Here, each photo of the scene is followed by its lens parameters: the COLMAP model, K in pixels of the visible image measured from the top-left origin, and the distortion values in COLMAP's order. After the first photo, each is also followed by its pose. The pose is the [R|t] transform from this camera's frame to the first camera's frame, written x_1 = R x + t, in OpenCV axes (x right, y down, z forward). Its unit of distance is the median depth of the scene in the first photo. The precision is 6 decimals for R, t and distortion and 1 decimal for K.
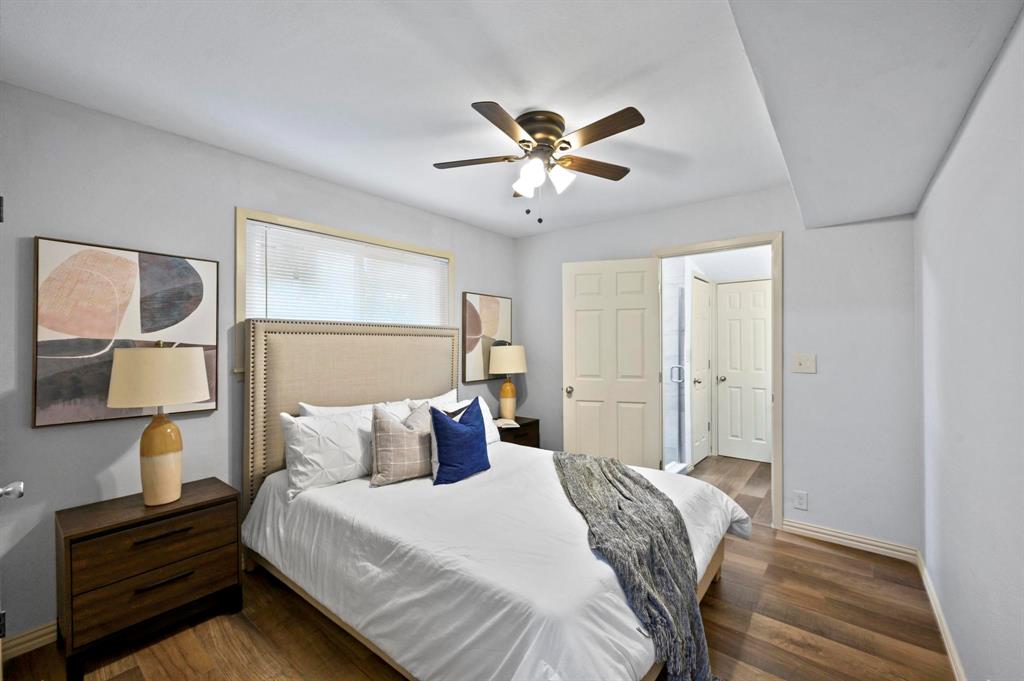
lens RADIAL K [[417.5, 0, 506.4], [0, 417.5, 342.1], [0, 0, 1]] dist [-0.006263, 0.000483]
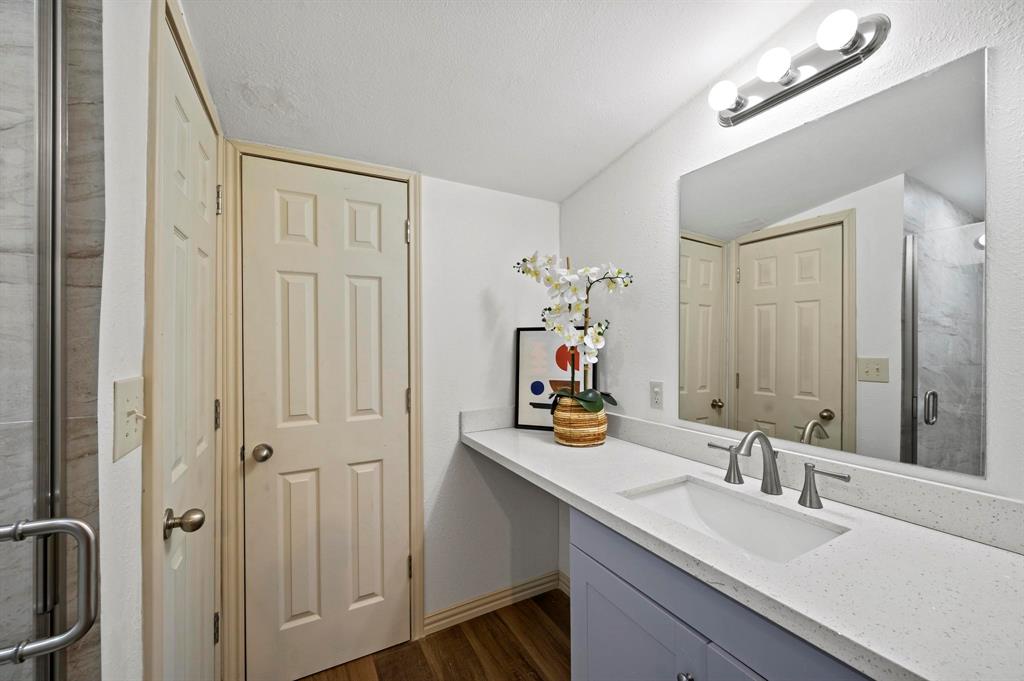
lens RADIAL K [[401.9, 0, 513.0], [0, 401.9, 341.7], [0, 0, 1]] dist [-0.003482, -0.000301]
pose [[0.369896, -0.002340, 0.929070, 0.318468], [-0.000176, 0.999997, 0.002589, 0.001322], [-0.929073, -0.001121, 0.369894, 0.739200]]
